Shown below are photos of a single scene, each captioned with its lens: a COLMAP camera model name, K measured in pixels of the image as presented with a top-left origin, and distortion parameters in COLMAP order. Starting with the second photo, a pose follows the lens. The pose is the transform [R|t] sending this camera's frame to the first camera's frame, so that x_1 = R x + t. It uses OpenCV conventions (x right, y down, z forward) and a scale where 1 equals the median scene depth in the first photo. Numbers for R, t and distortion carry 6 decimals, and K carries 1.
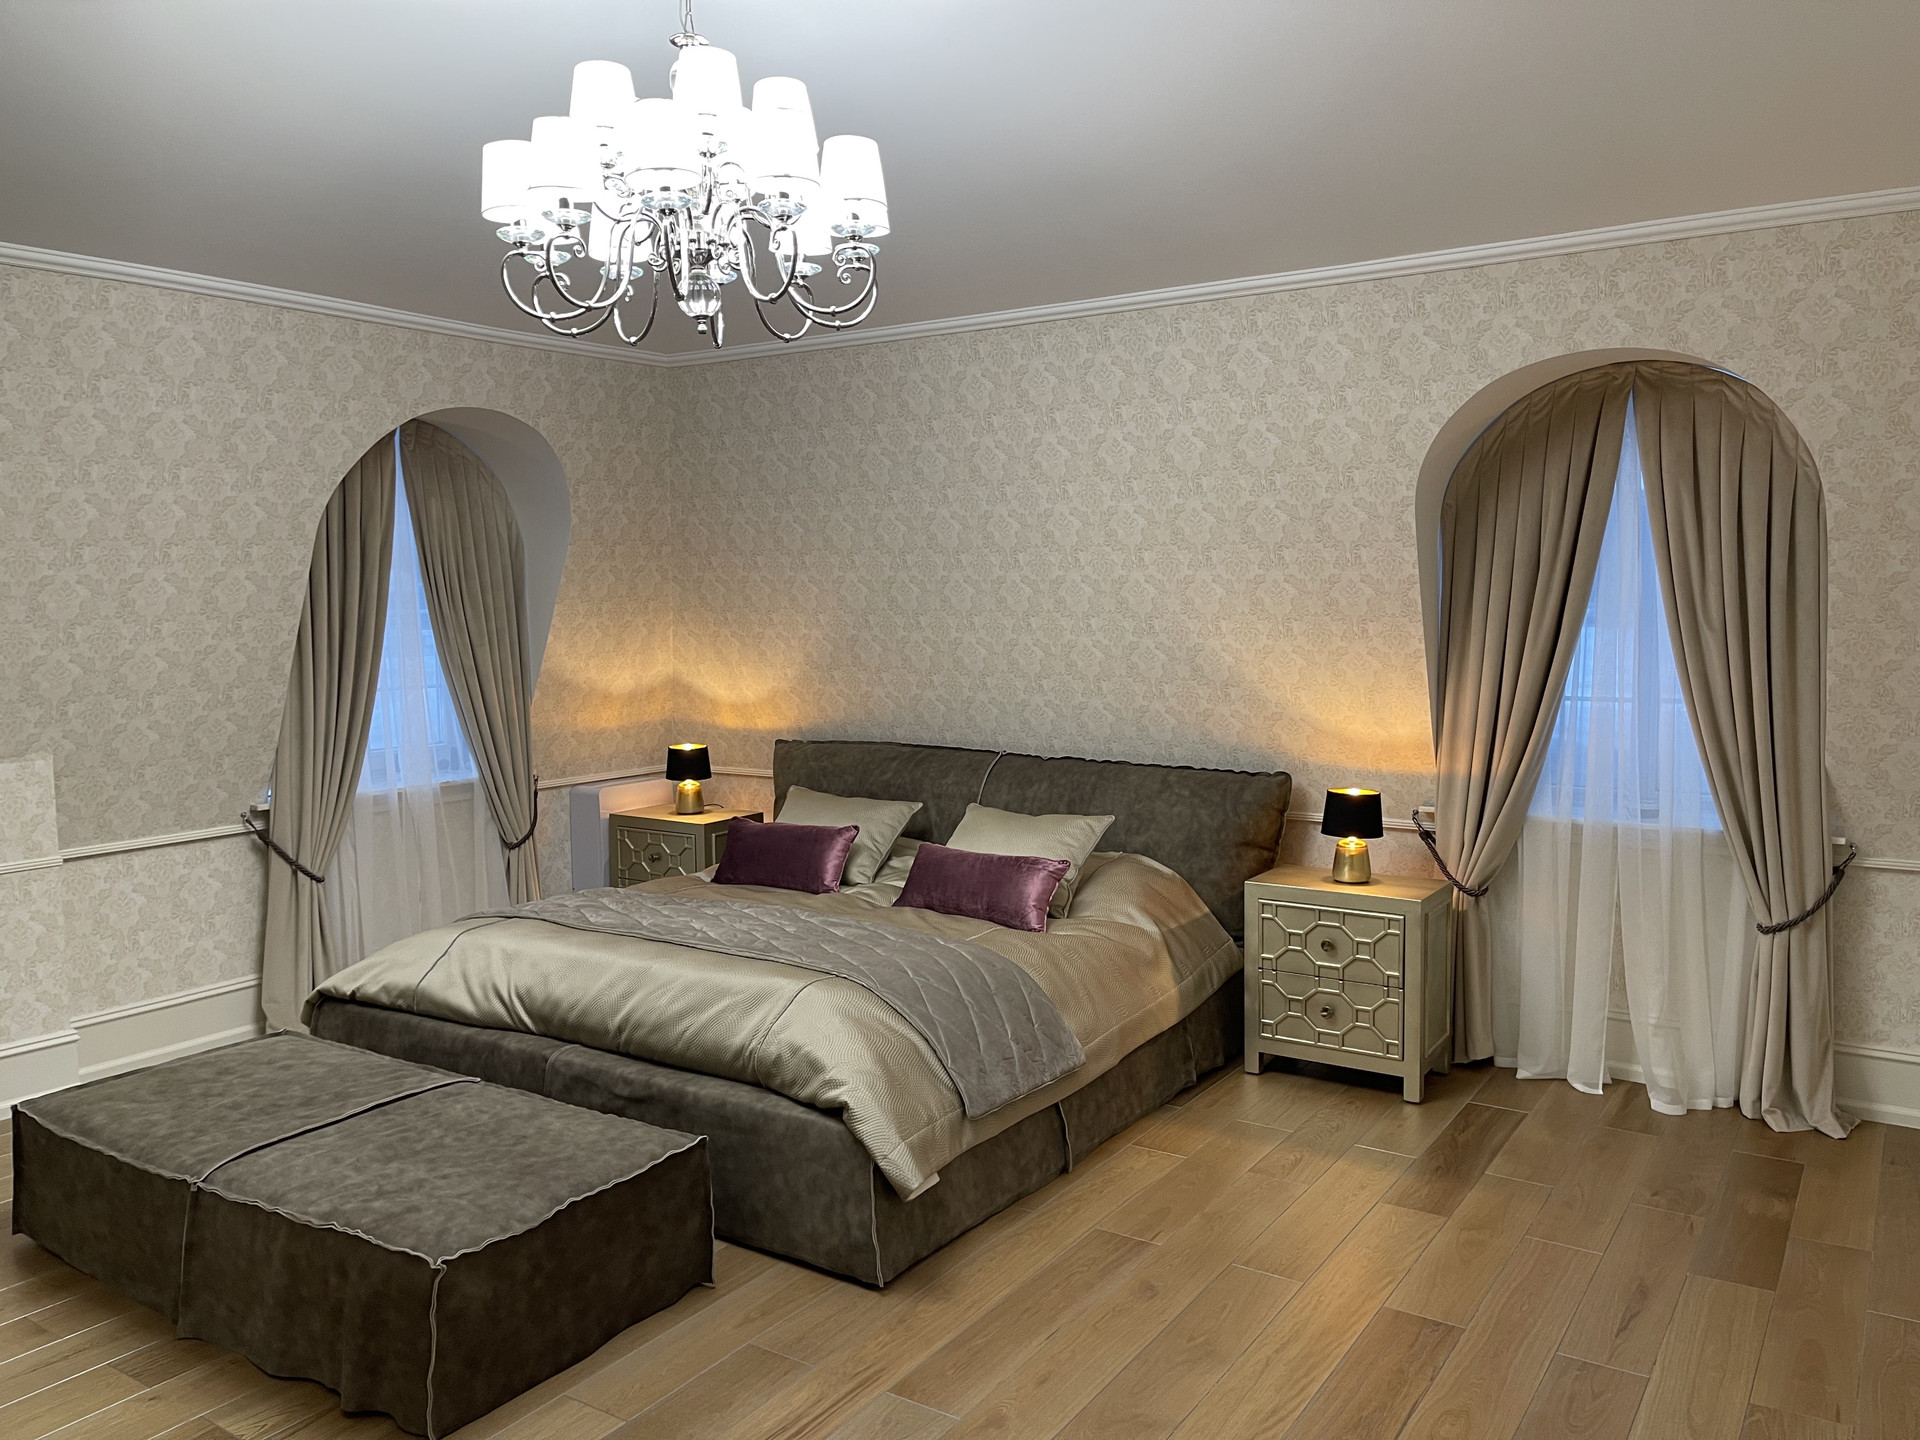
lens RADIAL K [[1445.8, 0, 968.8], [0, 1445.8, 717.0], [0, 0, 1]] dist [0.063412, -0.082985]
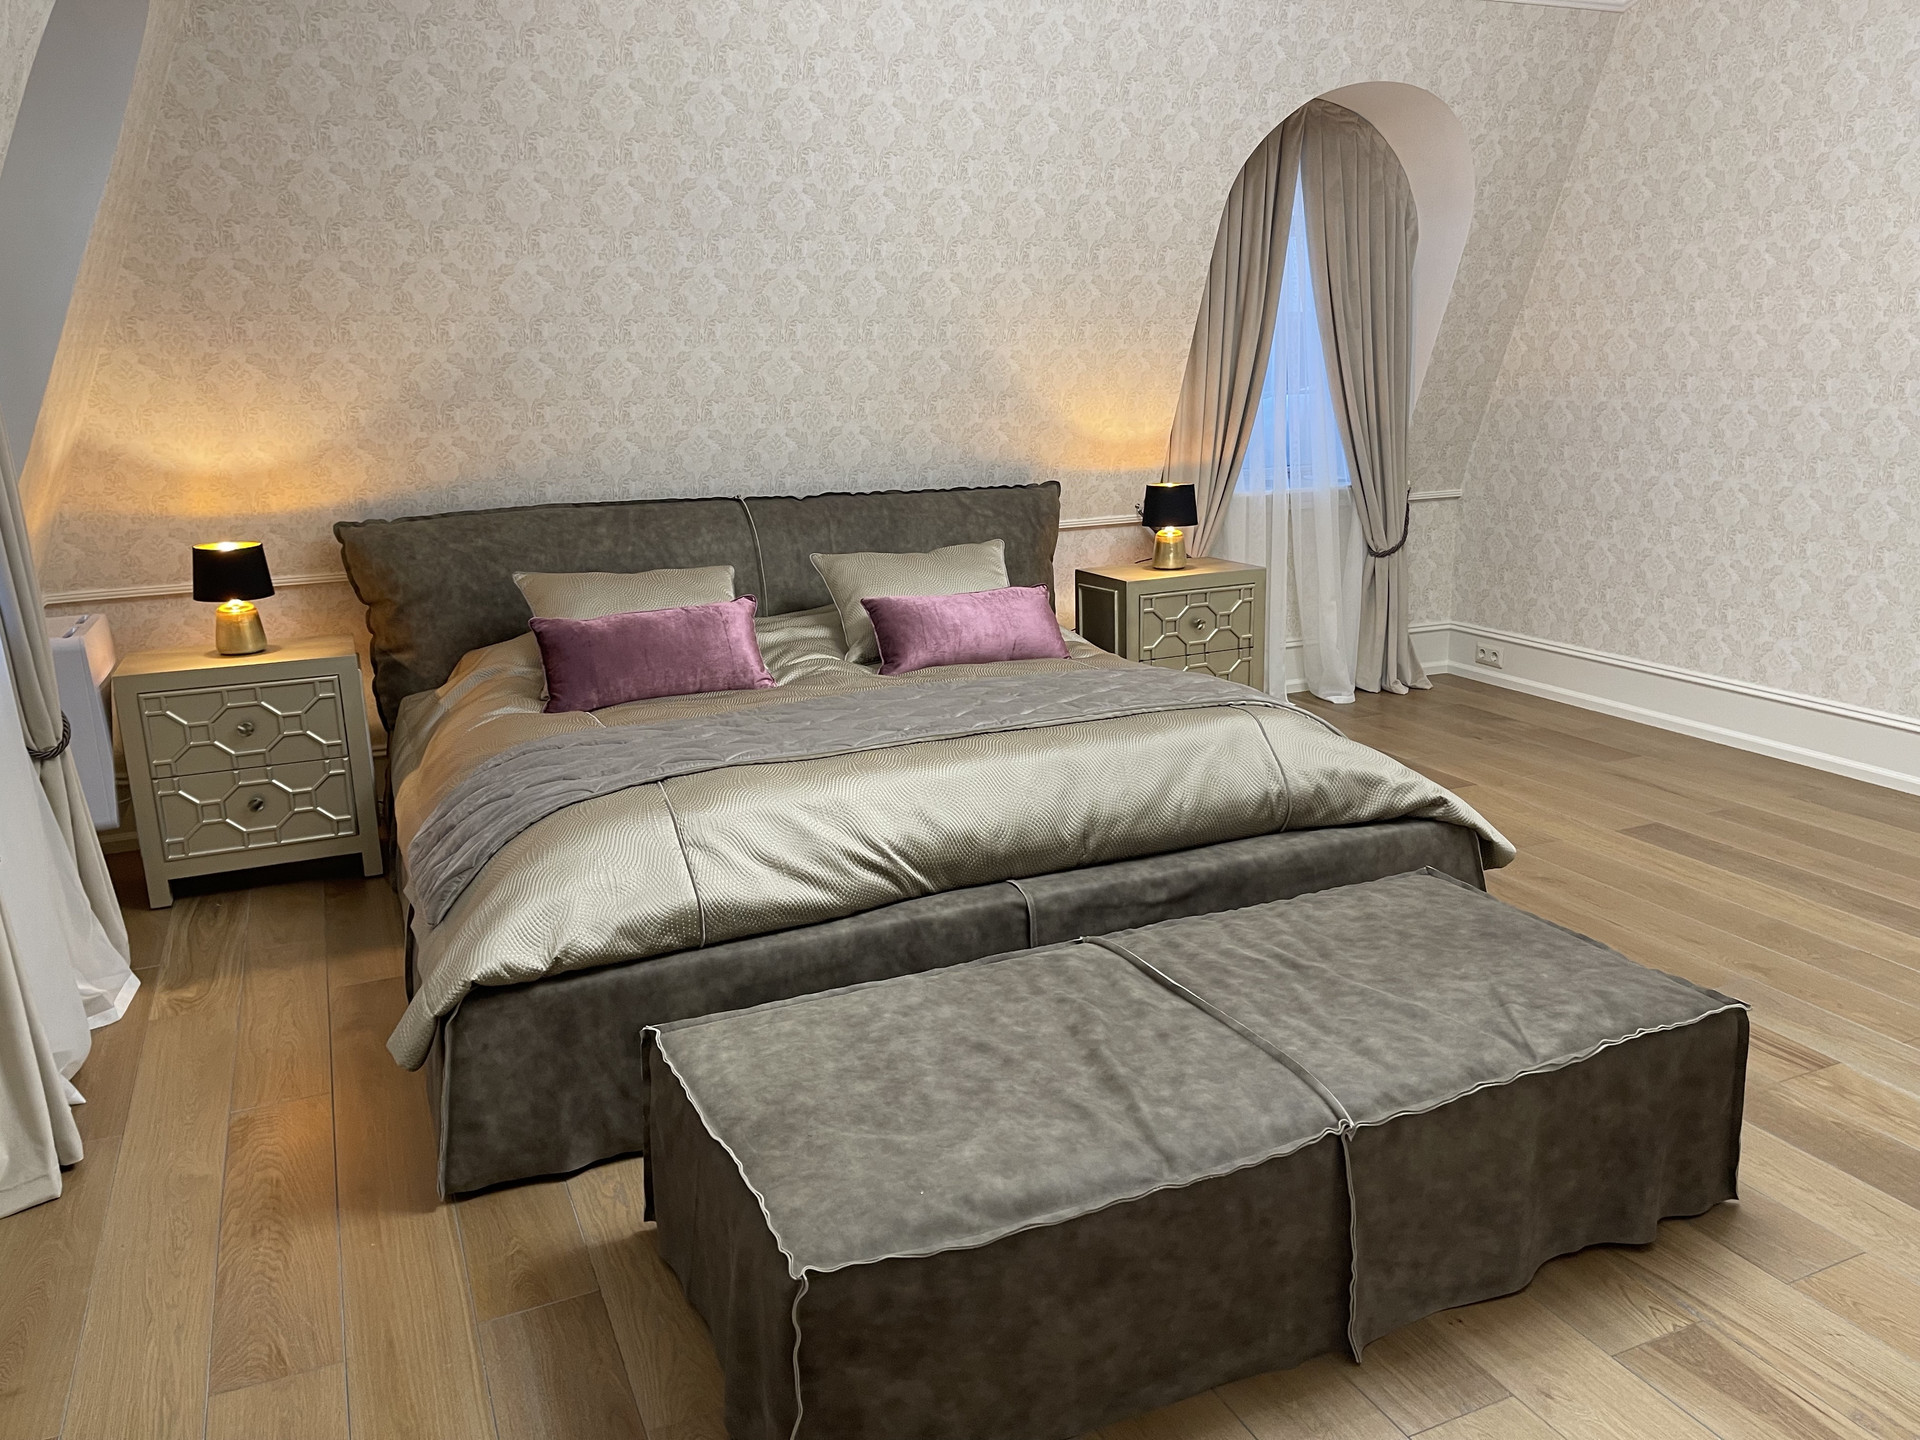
lens RADIAL K [[1445.8, 0, 964.2], [0, 1445.8, 719.6], [0, 0, 1]] dist [0.063412, -0.082985]
pose [[0.538808, -0.207541, 0.816463, -0.841374], [0.088968, 0.977777, 0.189833, 0.004006], [-0.837717, -0.029645, 0.545299, 0.606481]]
